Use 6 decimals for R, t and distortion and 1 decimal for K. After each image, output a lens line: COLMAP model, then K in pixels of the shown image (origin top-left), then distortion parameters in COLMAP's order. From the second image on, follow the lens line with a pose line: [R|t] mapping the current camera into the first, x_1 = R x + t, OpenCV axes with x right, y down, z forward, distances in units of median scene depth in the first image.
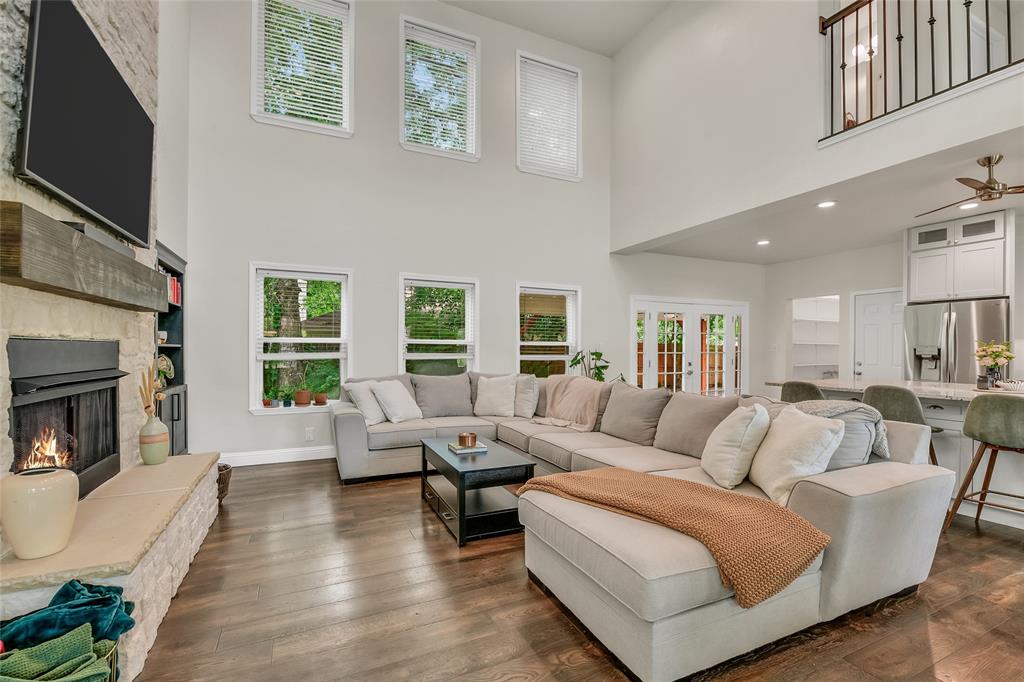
lens RADIAL K [[447.4, 0, 500.5], [0, 447.4, 350.1], [0, 0, 1]] dist [0.000031, -0.008095]
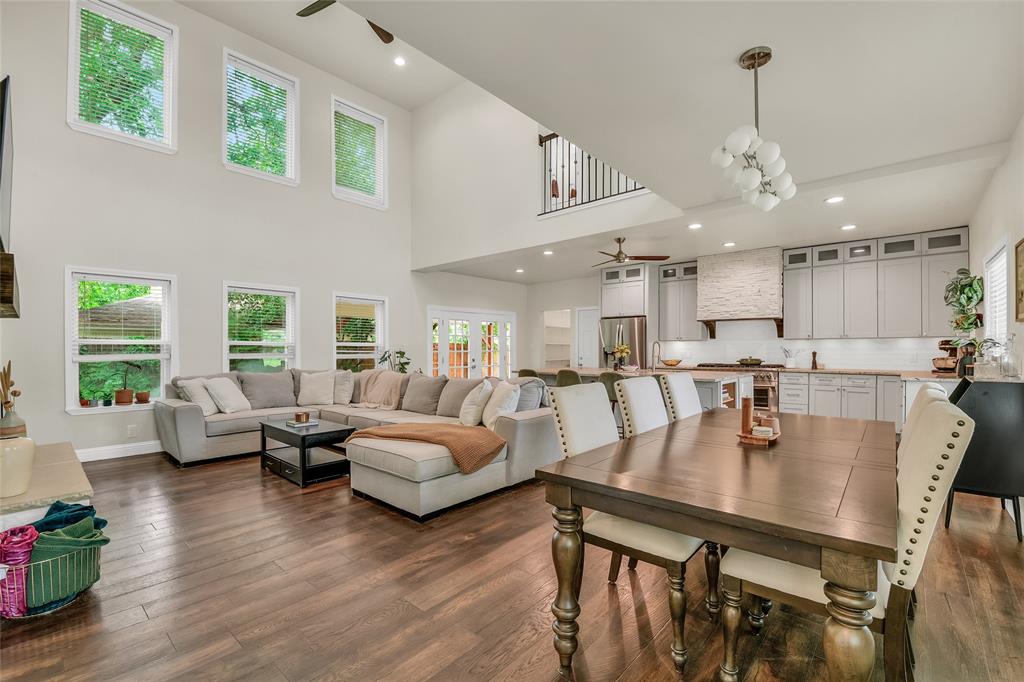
lens RADIAL K [[452.2, 0, 492.3], [0, 452.2, 351.9], [0, 0, 1]] dist [-0.001197, -0.009373]
pose [[0.921431, -0.009508, 0.388425, -0.049506], [0.006644, 0.999940, 0.008716, -0.003964], [-0.388484, -0.005451, 0.921439, -0.328851]]
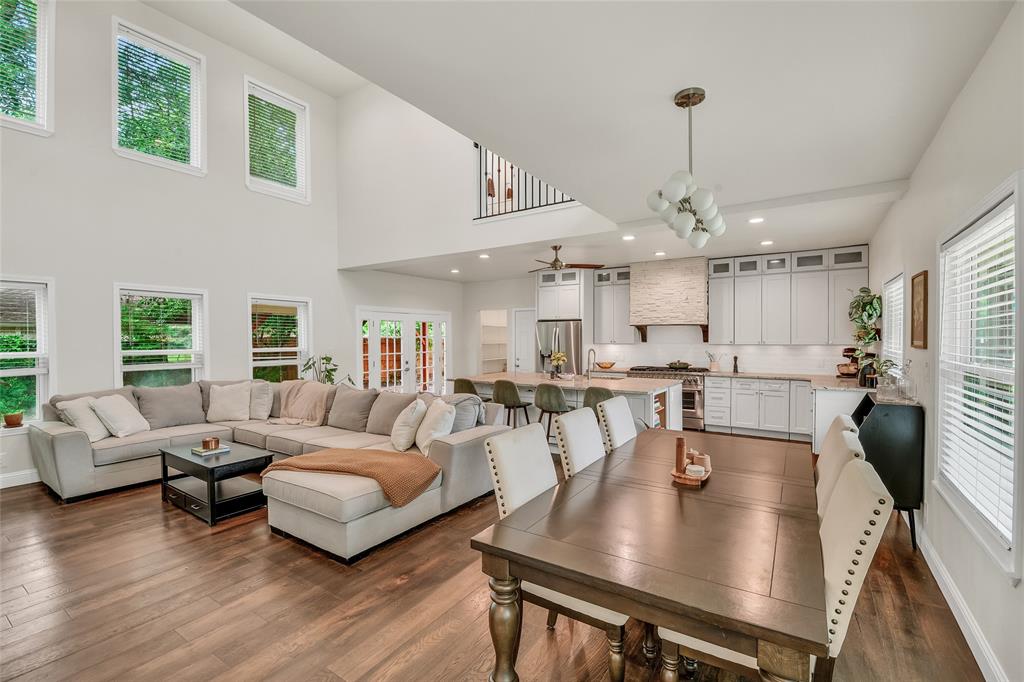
lens RADIAL K [[462.0, 0, 494.9], [0, 462.0, 345.8], [0, 0, 1]] dist [-0.002074, -0.011127]
pose [[0.855687, -0.017852, 0.517185, -0.038072], [0.008660, 0.999759, 0.020182, -0.055715], [-0.517420, -0.012791, 0.855636, -0.310822]]
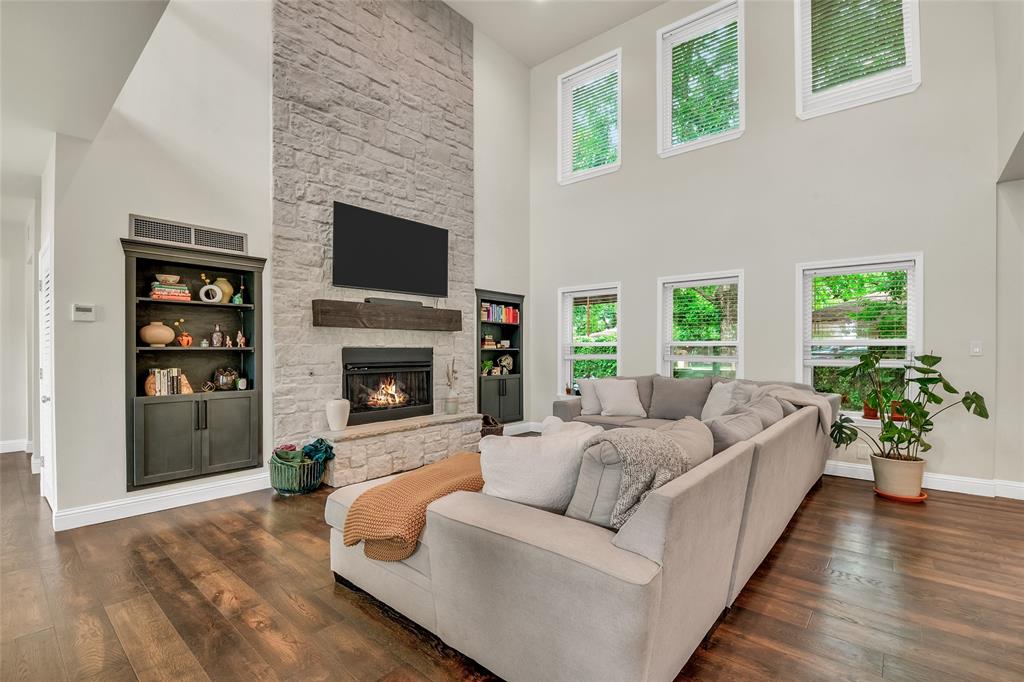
lens RADIAL K [[449.0, 0, 525.0], [0, 449.0, 351.9], [0, 0, 1]] dist [-0.001527, -0.010037]
pose [[0.440483, -0.000256, -0.897761, 0.640703], [0.000878, 1.000000, 0.000145, -0.001393], [0.897761, -0.000852, 0.440483, 0.286971]]
